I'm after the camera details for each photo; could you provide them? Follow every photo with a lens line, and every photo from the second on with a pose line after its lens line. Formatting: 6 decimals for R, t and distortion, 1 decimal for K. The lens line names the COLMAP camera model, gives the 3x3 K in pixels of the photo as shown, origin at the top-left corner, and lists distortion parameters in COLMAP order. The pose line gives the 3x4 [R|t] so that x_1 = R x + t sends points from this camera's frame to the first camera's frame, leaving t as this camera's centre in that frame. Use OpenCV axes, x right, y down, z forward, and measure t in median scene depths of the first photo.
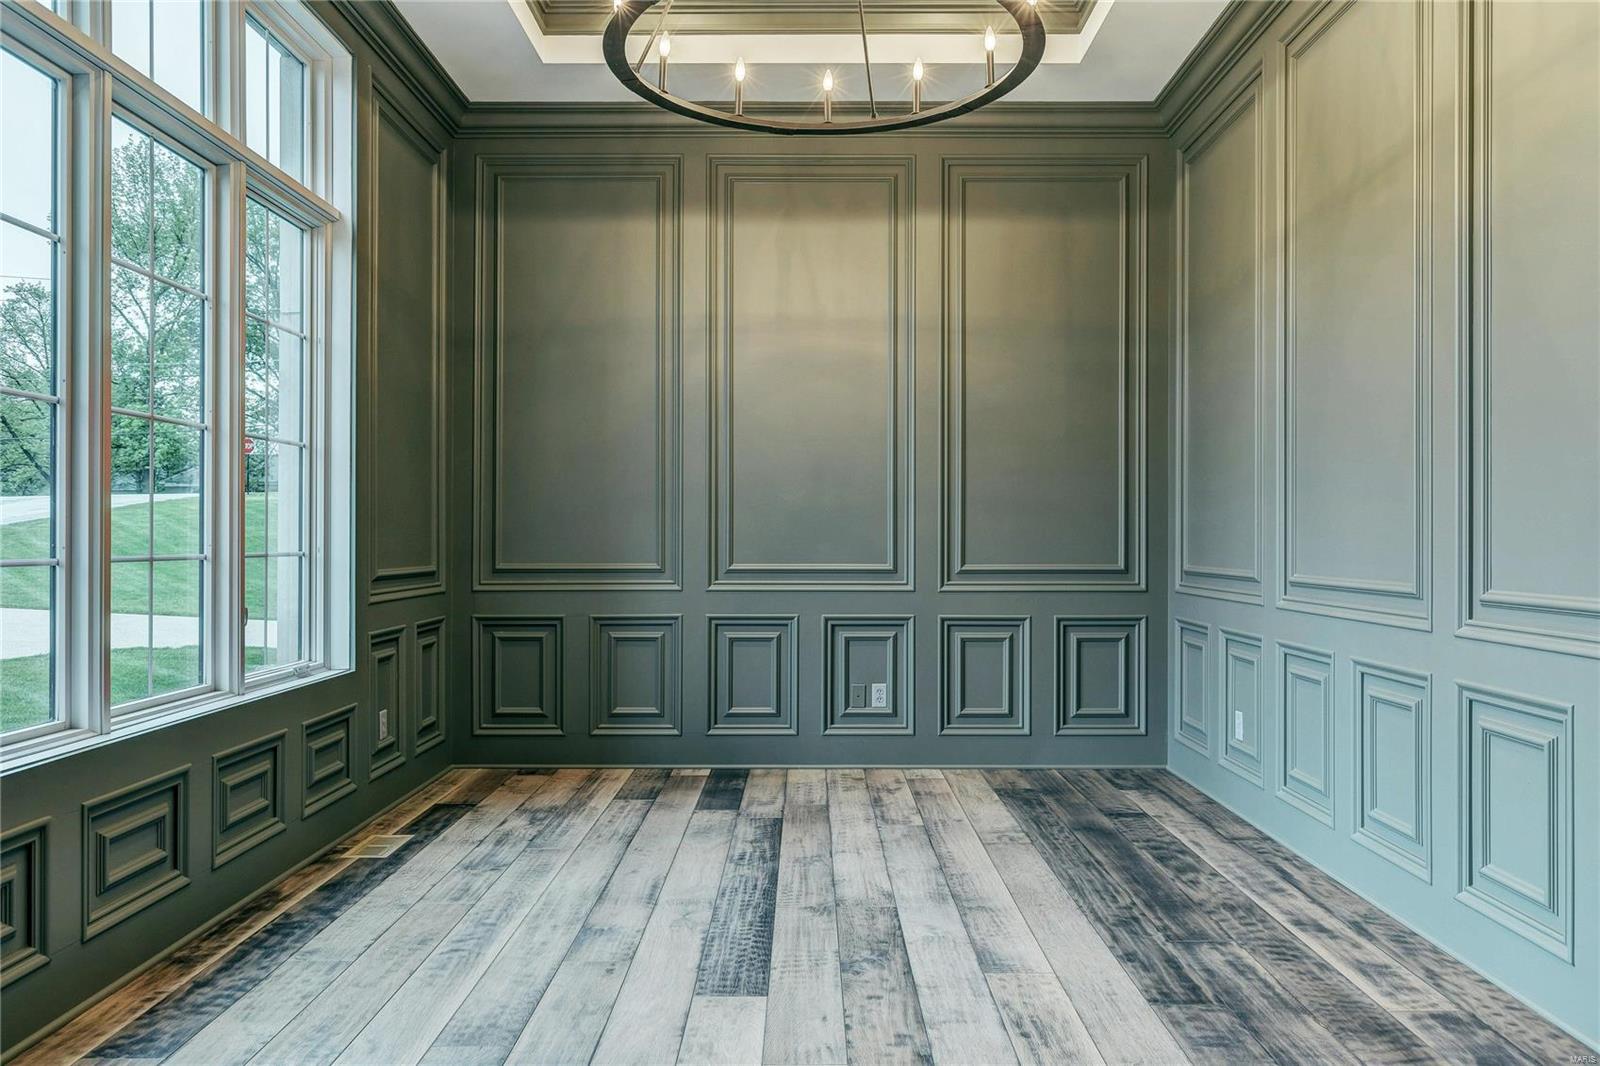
lens RADIAL K [[1163.8, 0, 800.5], [0, 1163.8, 533.9], [0, 0, 1]] dist [-0.001836, 0.001800]
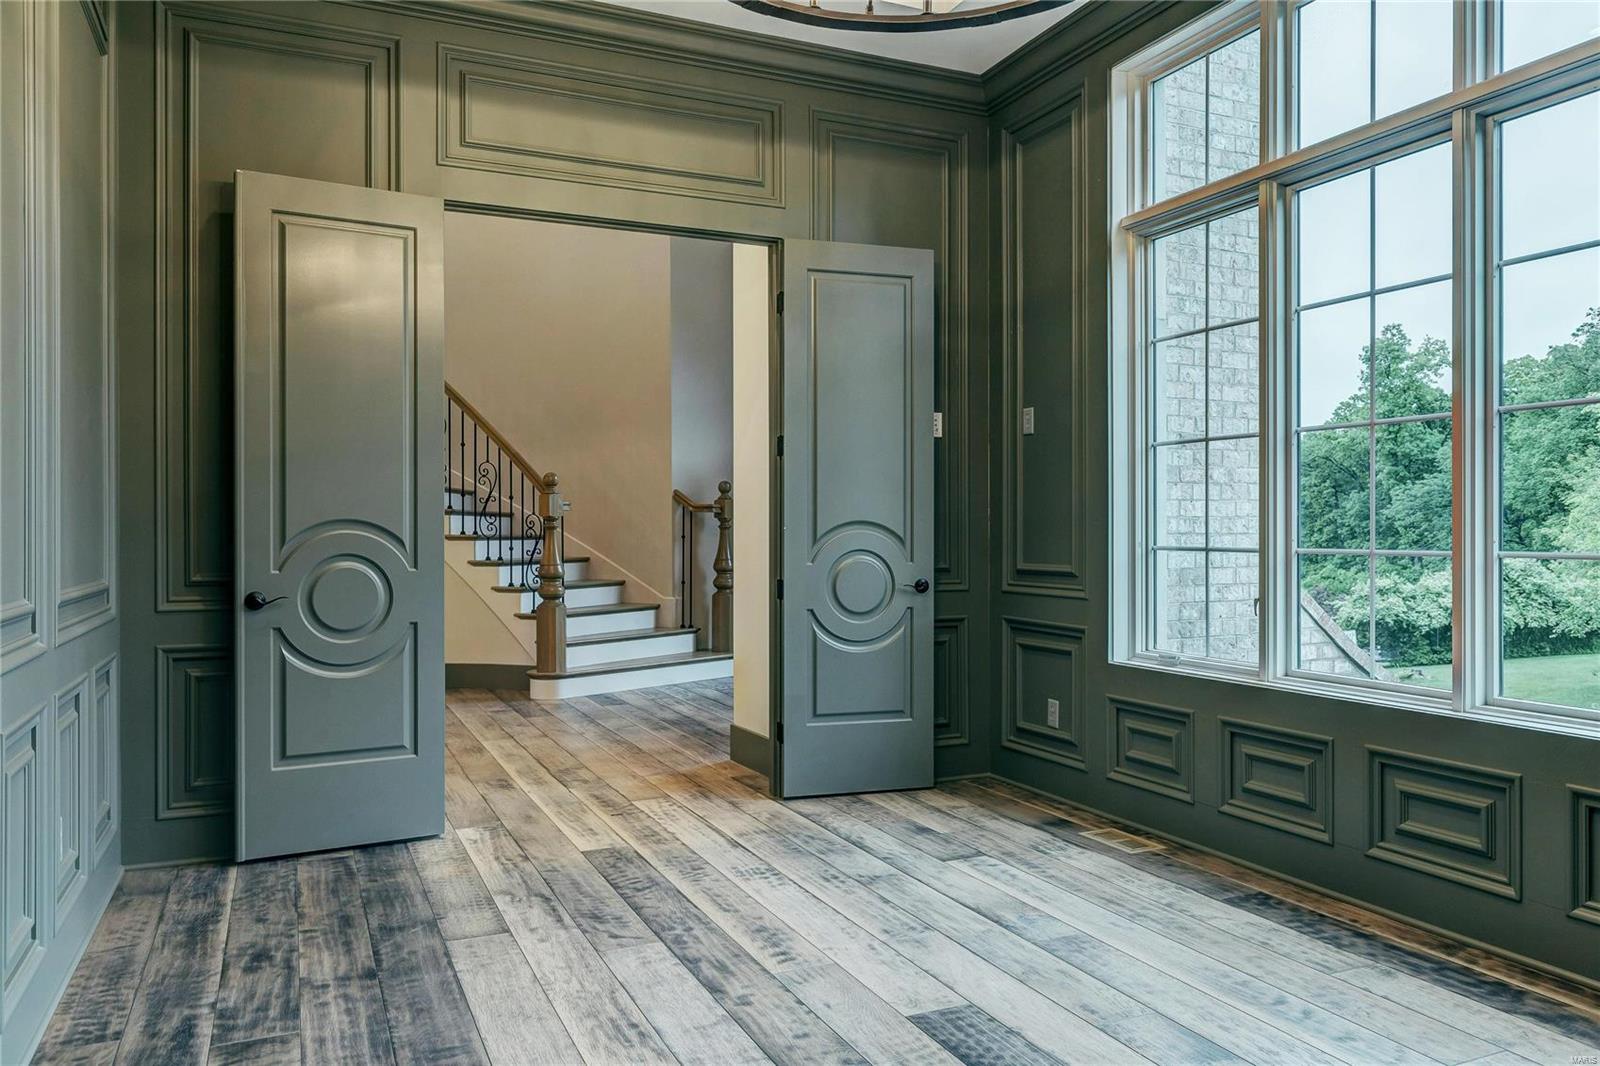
lens RADIAL K [[1163.8, 0, 802.0], [0, 1163.8, 532.9], [0, 0, 1]] dist [-0.001836, 0.001800]
pose [[-0.912562, 0.003306, -0.408926, 0.432945], [0.003519, 0.999994, 0.000232, 0.000887], [0.408924, -0.001228, -0.912568, 1.819587]]
